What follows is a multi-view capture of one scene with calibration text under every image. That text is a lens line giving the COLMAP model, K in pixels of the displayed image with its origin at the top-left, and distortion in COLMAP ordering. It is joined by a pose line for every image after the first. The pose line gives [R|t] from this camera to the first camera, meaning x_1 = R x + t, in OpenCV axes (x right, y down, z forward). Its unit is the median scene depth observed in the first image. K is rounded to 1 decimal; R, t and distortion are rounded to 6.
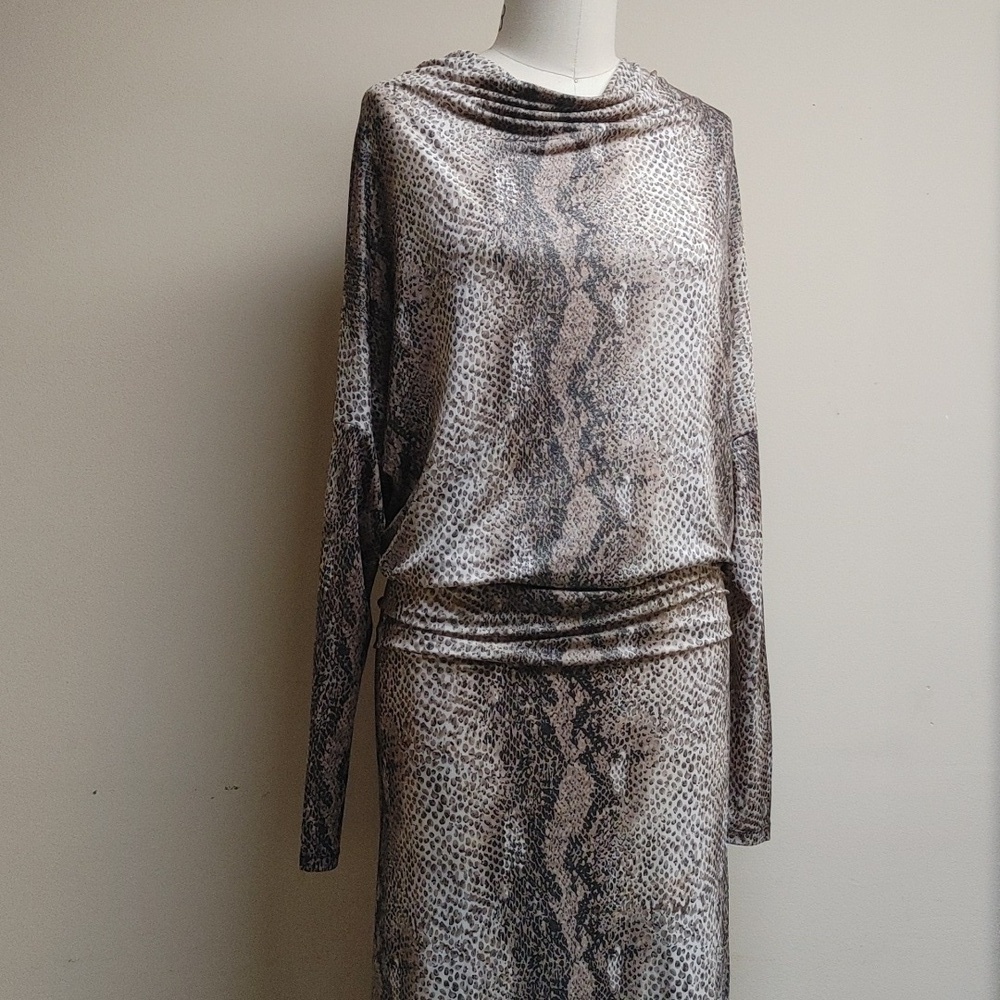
lens RADIAL K [[1797.1, 0, 505.5], [0, 1797.1, 466.7], [0, 0, 1]] dist [-0.001720, 0.000000]
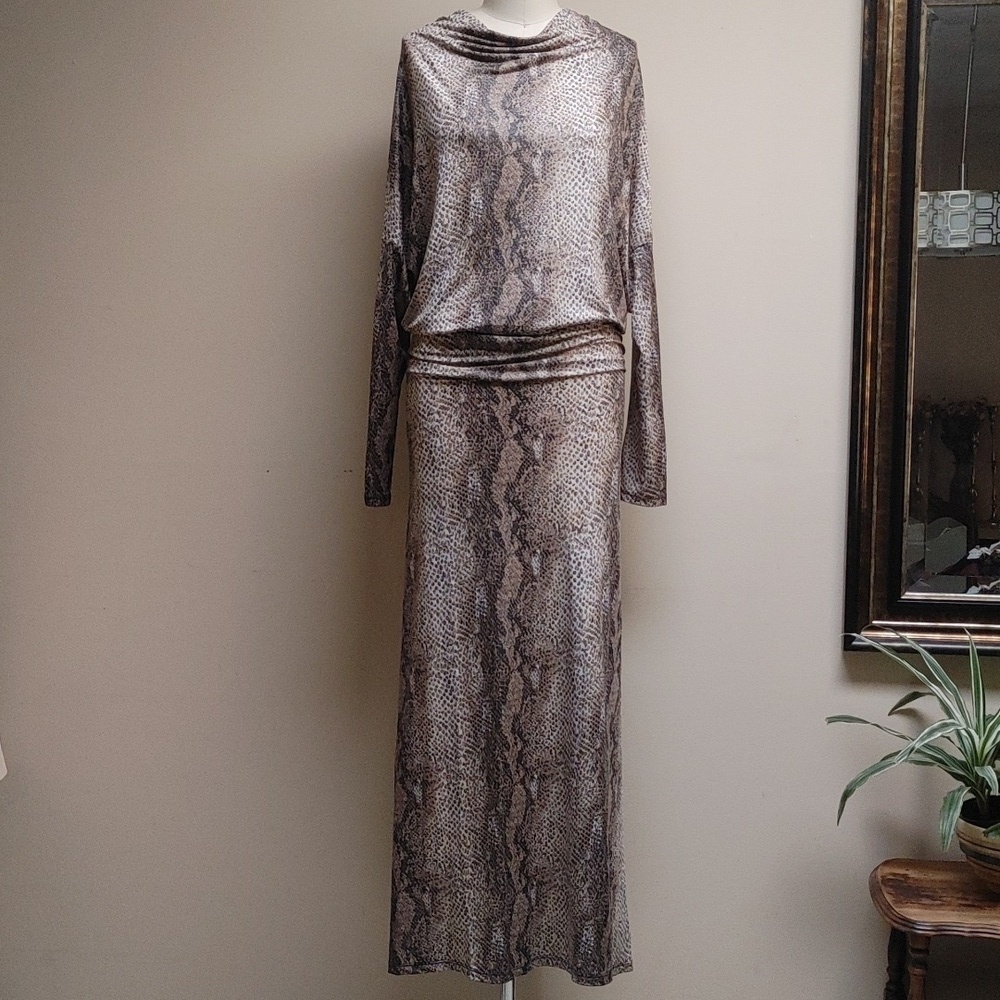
lens RADIAL K [[1797.1, 0, 501.8], [0, 1797.1, 499.5], [0, 0, 1]] dist [-0.001720, 0.000000]
pose [[0.970170, 0.019864, -0.241611, 0.436587], [-0.000046, 0.996652, 0.081756, 0.082273], [0.242426, -0.079306, 0.966923, -0.636160]]
